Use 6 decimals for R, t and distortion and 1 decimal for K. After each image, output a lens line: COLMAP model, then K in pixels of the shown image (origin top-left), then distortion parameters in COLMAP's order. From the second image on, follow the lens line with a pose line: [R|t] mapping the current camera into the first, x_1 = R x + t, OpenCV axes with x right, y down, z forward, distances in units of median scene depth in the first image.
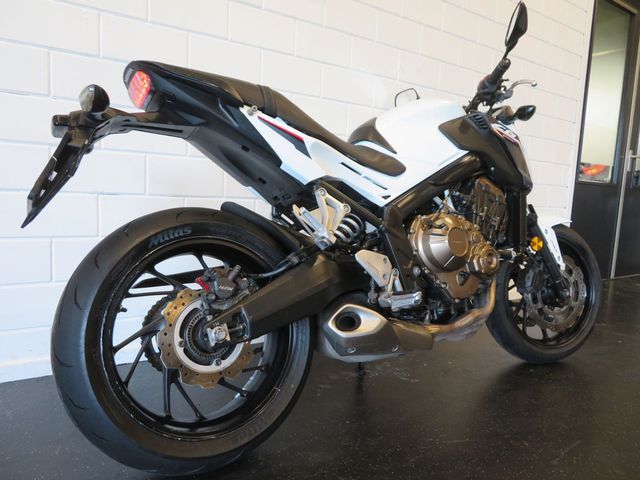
lens RADIAL K [[463.7, 0, 320.0], [0, 463.7, 240.0], [0, 0, 1]] dist [-0.021249, 0.003950]
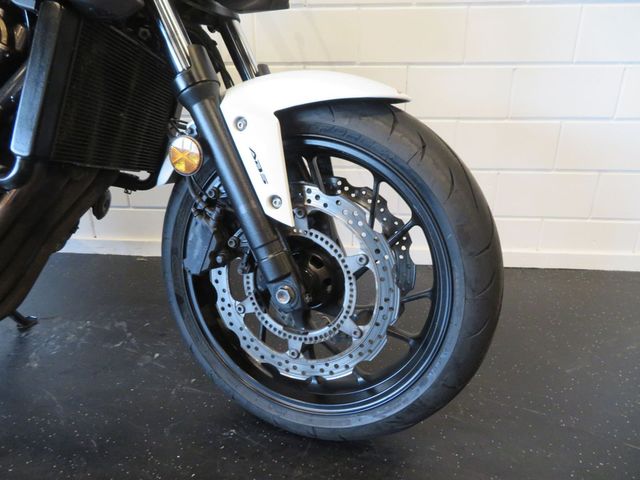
lens RADIAL K [[463.7, 0, 320.0], [0, 463.7, 240.0], [0, 0, 1]] dist [-0.021249, 0.003950]
pose [[0.768215, 0.193731, -0.610176, 1.000998], [-0.031433, 0.963378, 0.266298, -0.036656], [0.639420, -0.185394, 0.746171, 0.969562]]
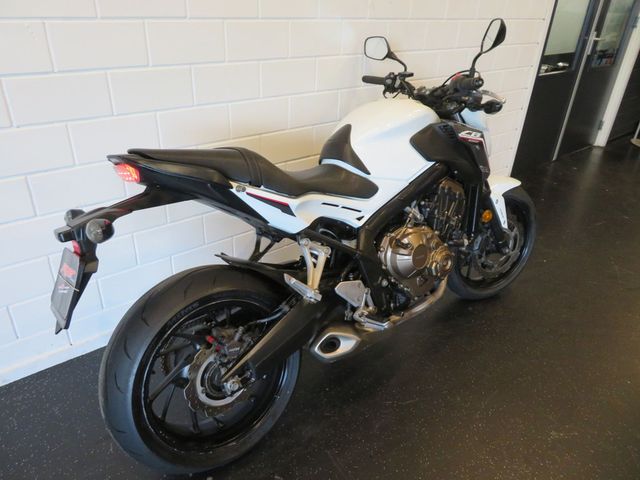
lens RADIAL K [[463.7, 0, 320.0], [0, 463.7, 240.0], [0, 0, 1]] dist [-0.021249, 0.003950]
pose [[0.994633, -0.048753, 0.091259, -0.056391], [0.009506, 0.921355, 0.388606, -0.478289], [-0.103028, -0.385653, 0.916874, -0.026820]]
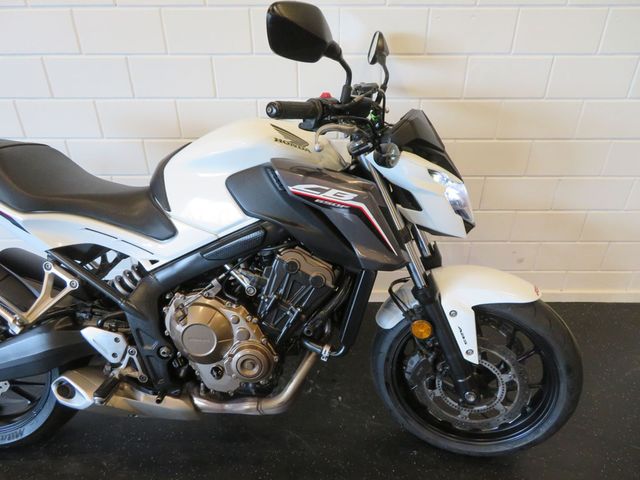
lens RADIAL K [[463.7, 0, 320.0], [0, 463.7, 240.0], [0, 0, 1]] dist [-0.021249, 0.003950]
pose [[0.813246, 0.255375, -0.522890, 0.844779], [-0.023680, 0.912339, 0.408750, -0.494354], [0.581438, -0.320032, 0.748004, 0.544882]]
